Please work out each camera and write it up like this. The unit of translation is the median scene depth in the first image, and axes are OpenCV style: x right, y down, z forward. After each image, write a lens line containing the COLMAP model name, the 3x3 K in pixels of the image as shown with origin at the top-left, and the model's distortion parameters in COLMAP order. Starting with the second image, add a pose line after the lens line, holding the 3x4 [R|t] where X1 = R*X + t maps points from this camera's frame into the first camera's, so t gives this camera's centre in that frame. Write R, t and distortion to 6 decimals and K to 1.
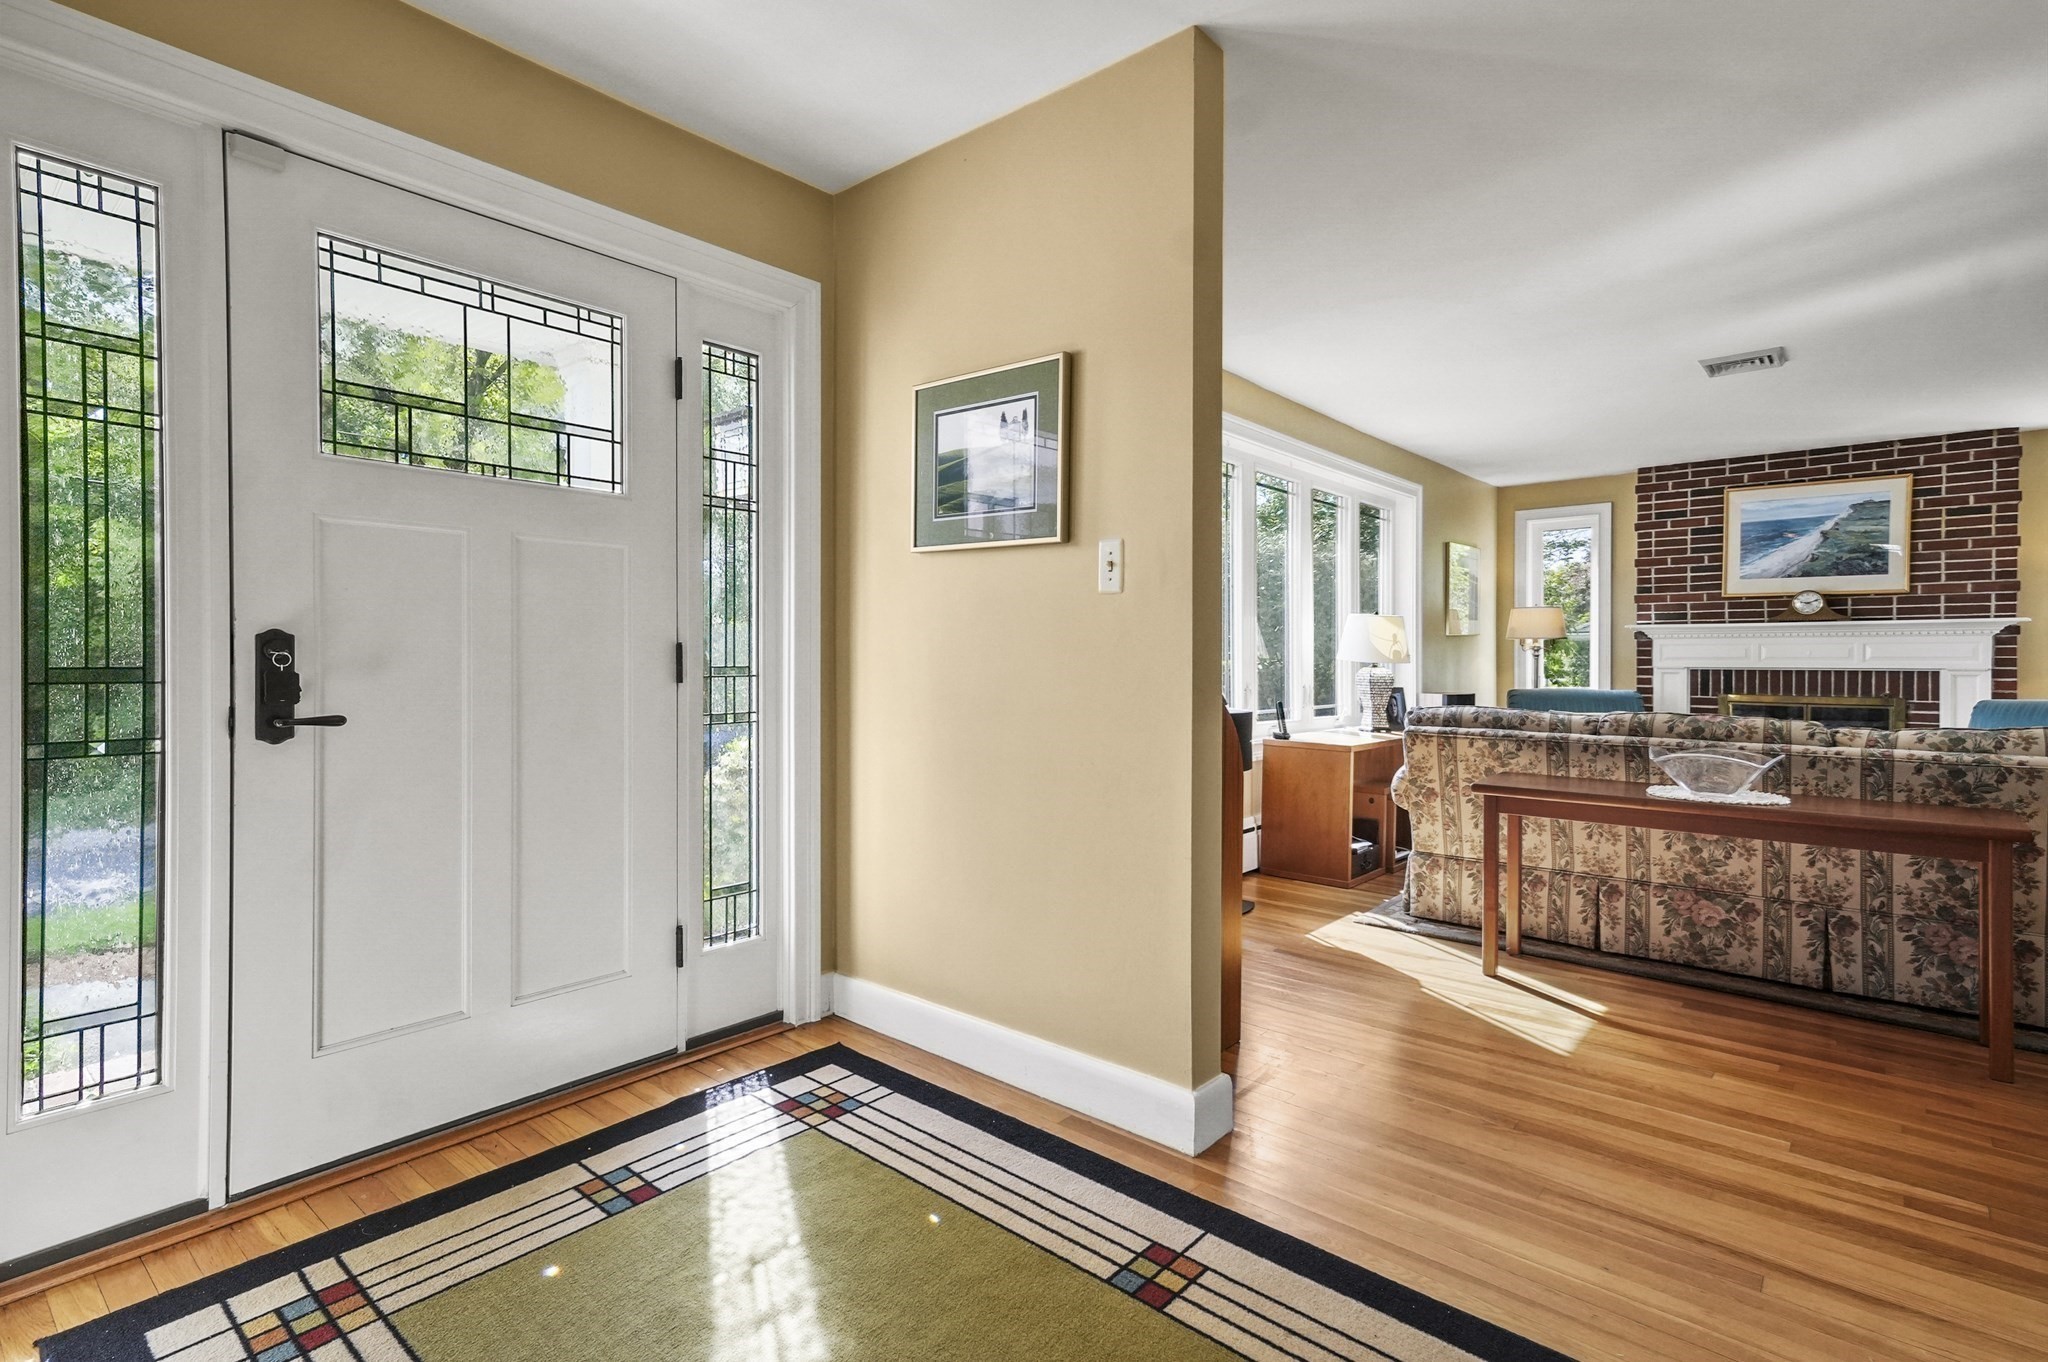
lens RADIAL K [[981.0, 0, 1014.4], [0, 981.0, 674.2], [0, 0, 1]] dist [0.016038, -0.000025]
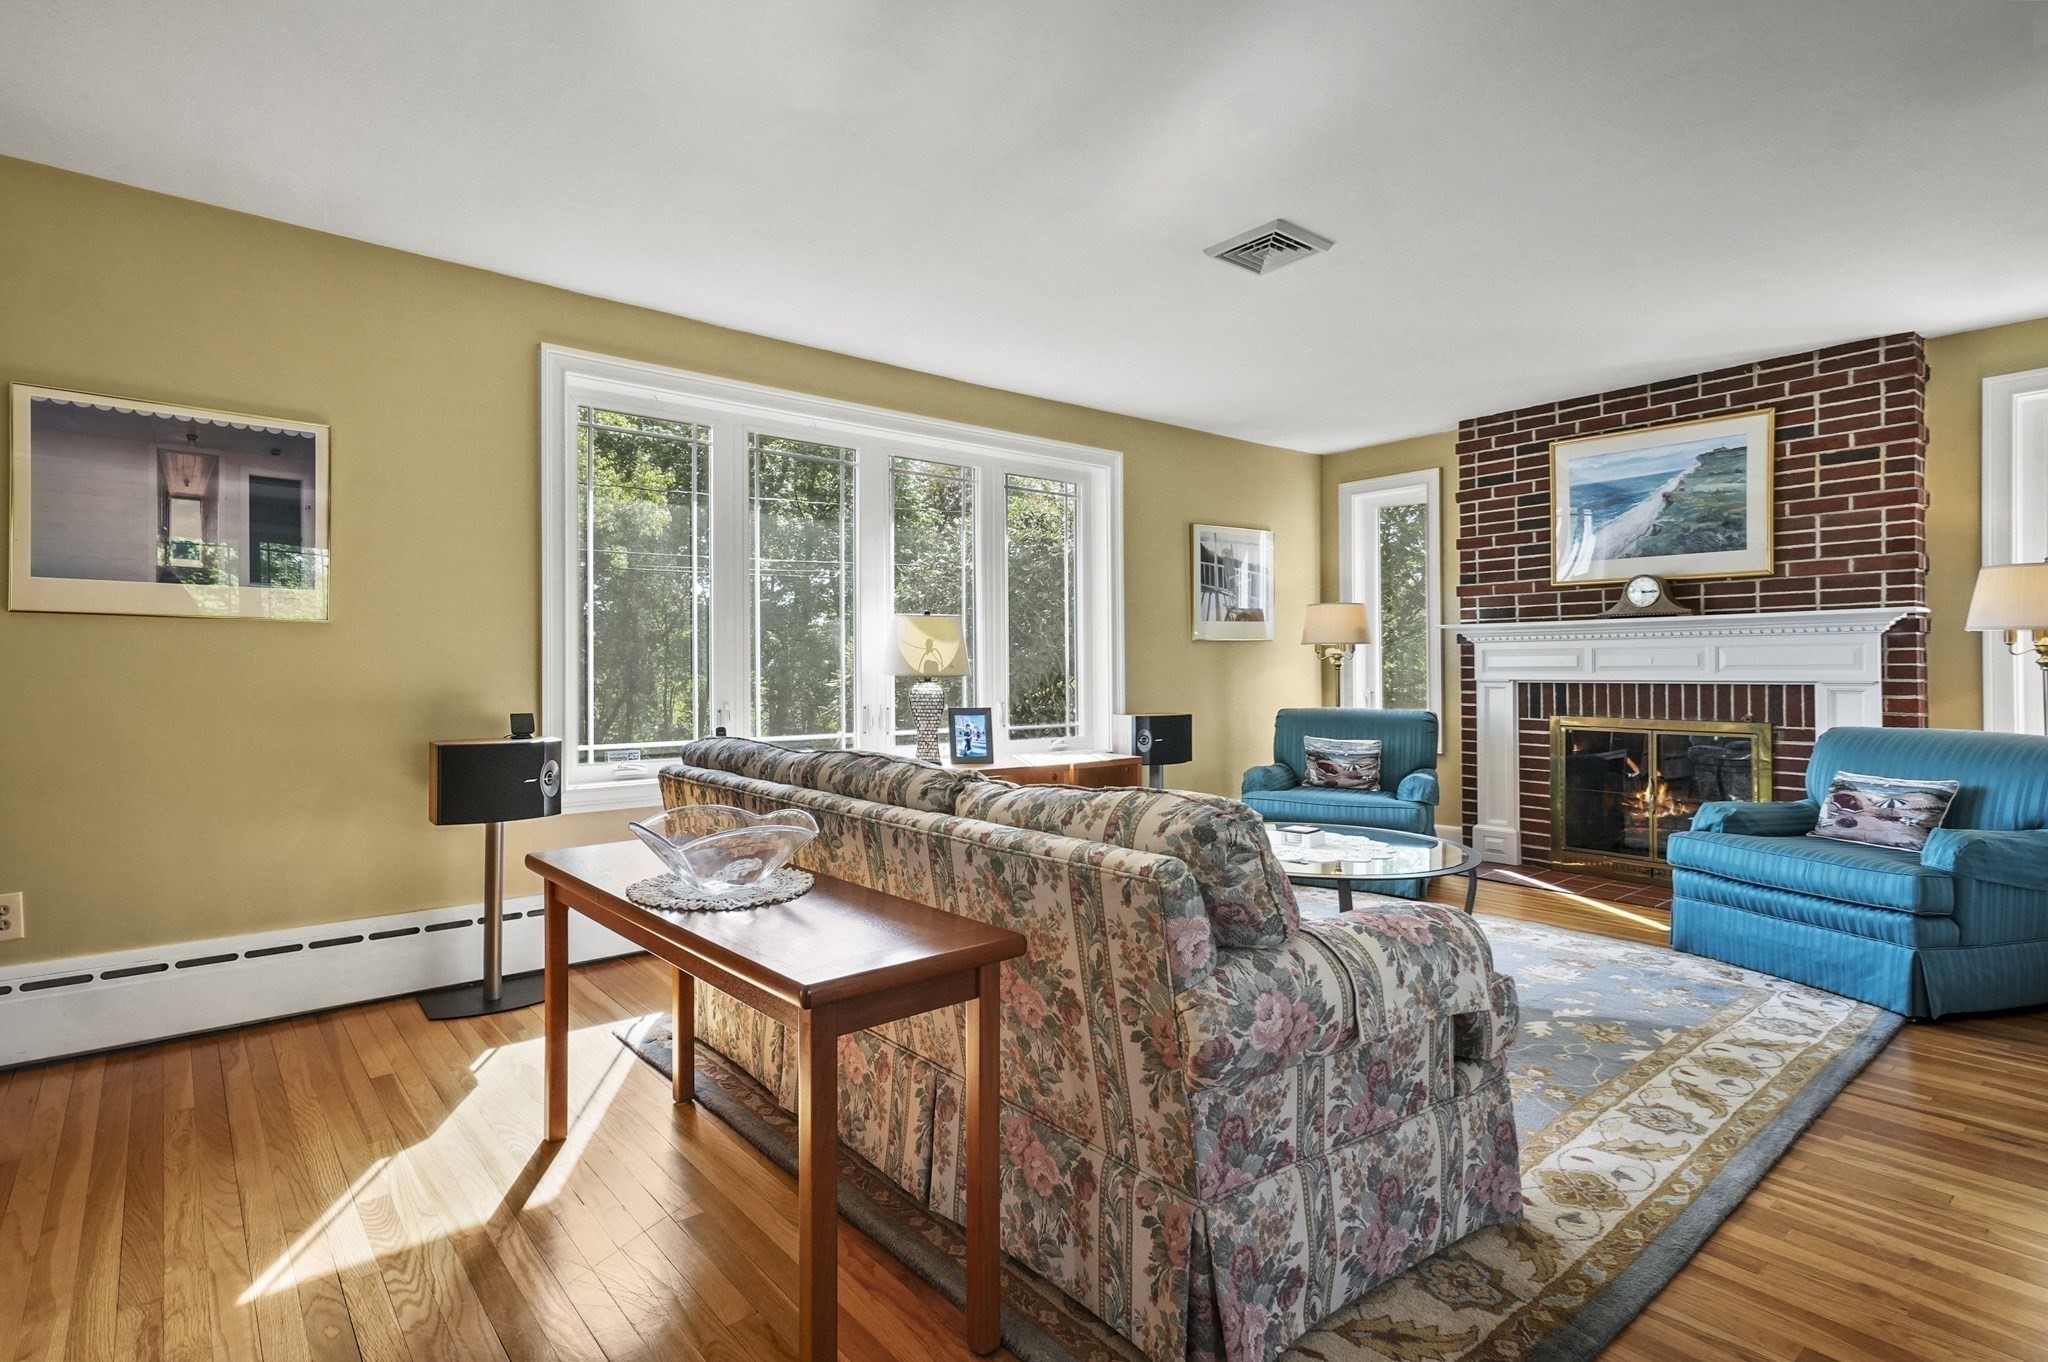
lens RADIAL K [[1023.5, 0, 1024.0], [0, 1023.5, 681.0], [0, 0, 1]] dist [0.025361, 0.001643]
pose [[0.988391, -0.004677, -0.151859, 0.466477], [0.003805, 0.999975, -0.006033, -0.003115], [0.151883, 0.005385, 0.988384, 0.175952]]
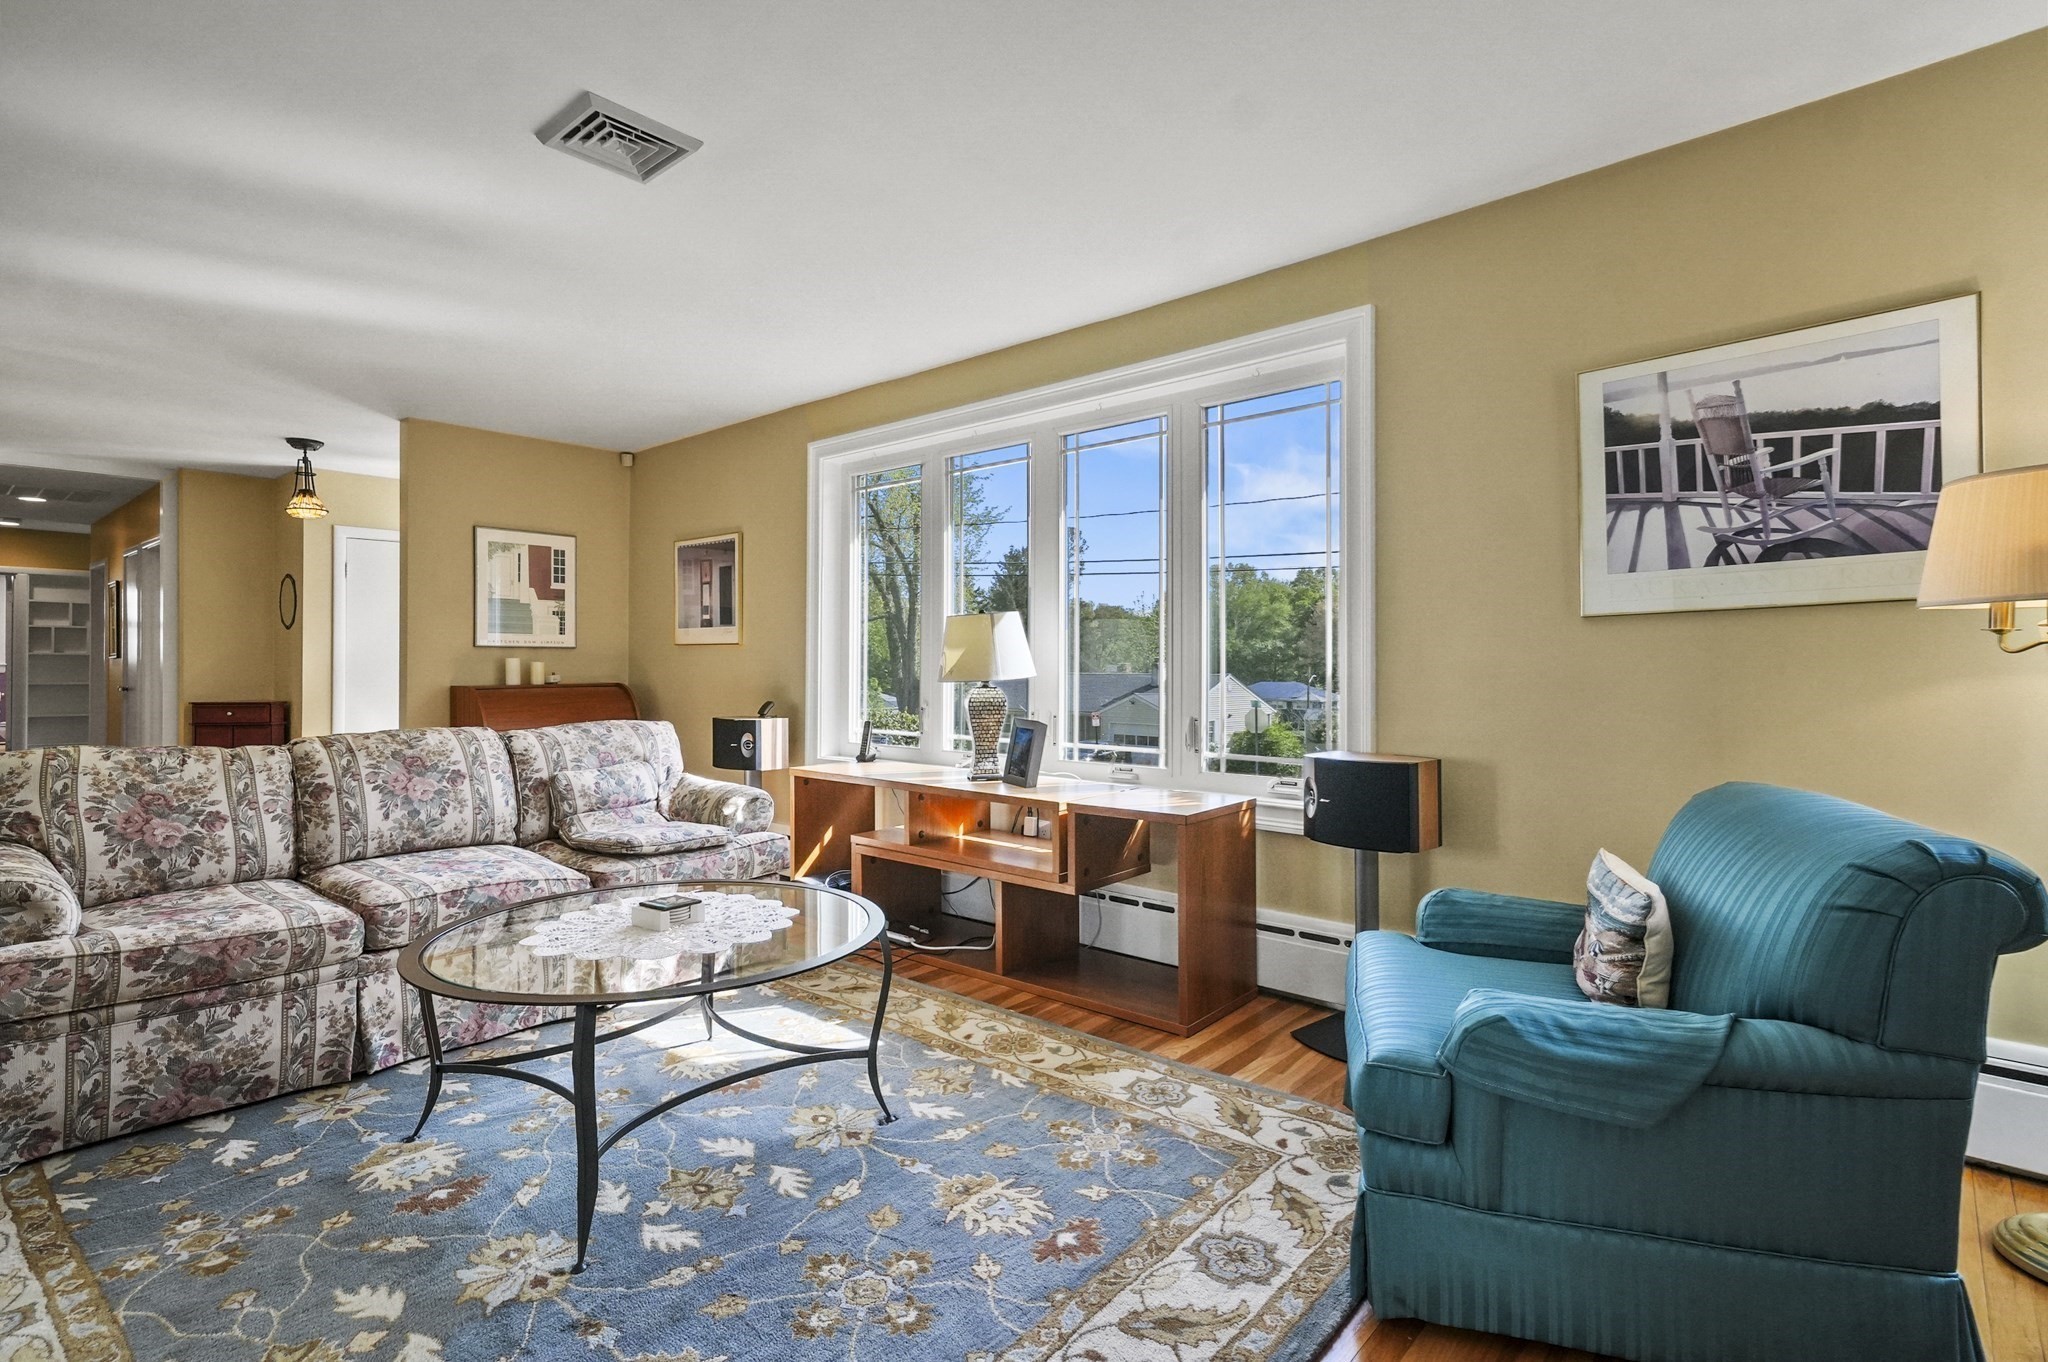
lens RADIAL K [[981.0, 0, 1014.4], [0, 981.0, 674.2], [0, 0, 1]] dist [0.016038, -0.000025]
pose [[-0.005908, 0.004829, -0.999971, 0.891007], [-0.016864, 0.999846, 0.004928, -0.017713], [0.999840, 0.016893, -0.005826, 0.851665]]
